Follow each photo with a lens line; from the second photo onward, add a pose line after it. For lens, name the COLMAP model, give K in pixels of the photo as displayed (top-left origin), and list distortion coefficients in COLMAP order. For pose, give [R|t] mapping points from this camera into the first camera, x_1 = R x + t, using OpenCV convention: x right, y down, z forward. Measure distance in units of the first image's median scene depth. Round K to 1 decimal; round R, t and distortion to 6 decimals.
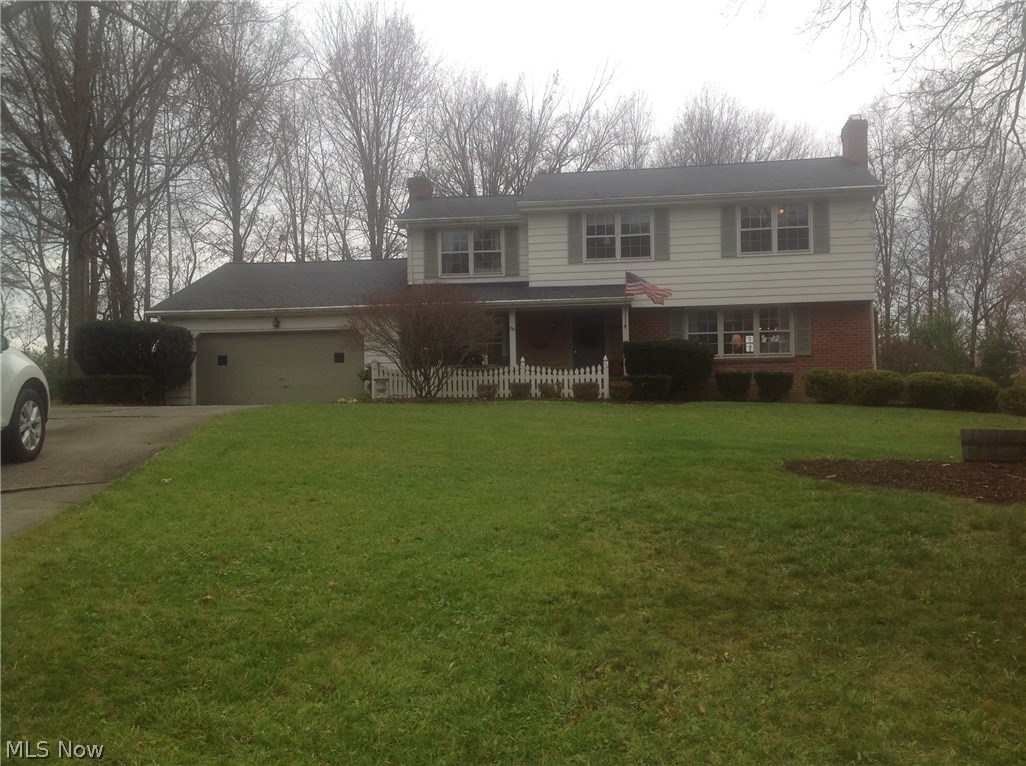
lens RADIAL K [[971.6, 0, 513.0], [0, 971.6, 383.0], [0, 0, 1]] dist [0.299652, -0.777122]
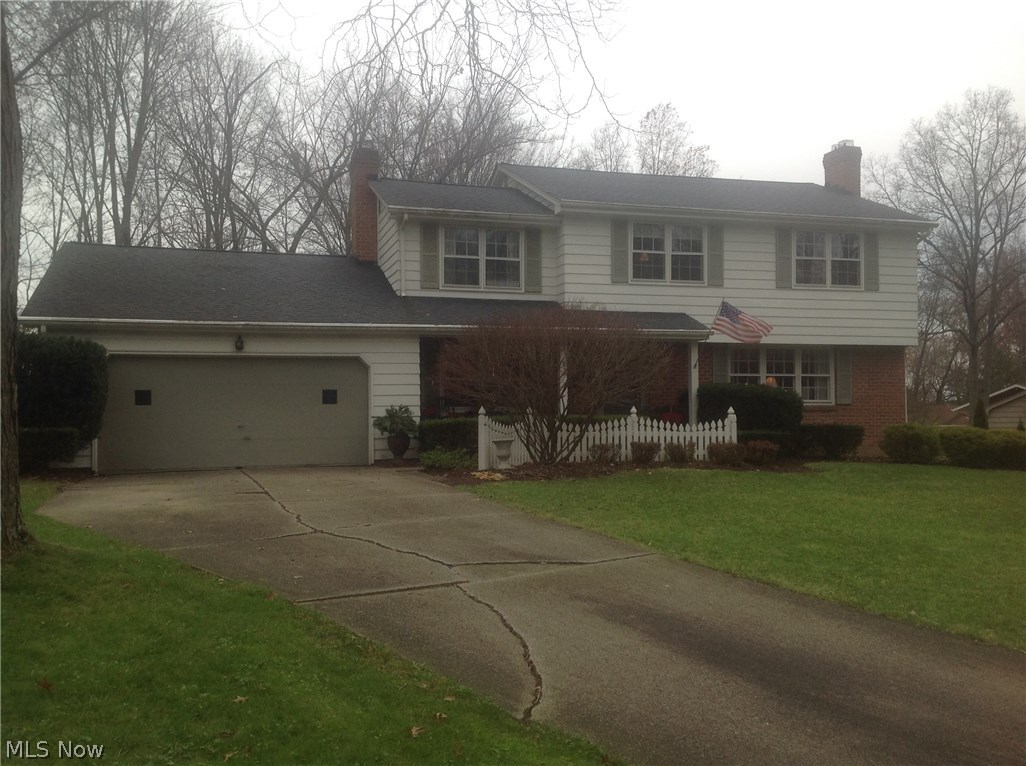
lens RADIAL K [[971.6, 0, 513.0], [0, 971.6, 383.0], [0, 0, 1]] dist [0.299652, -0.777122]
pose [[0.911252, 0.024955, 0.411093, -0.341548], [-0.021165, 0.999681, -0.013768, -0.028668], [-0.411306, 0.003846, 0.911489, 0.313502]]
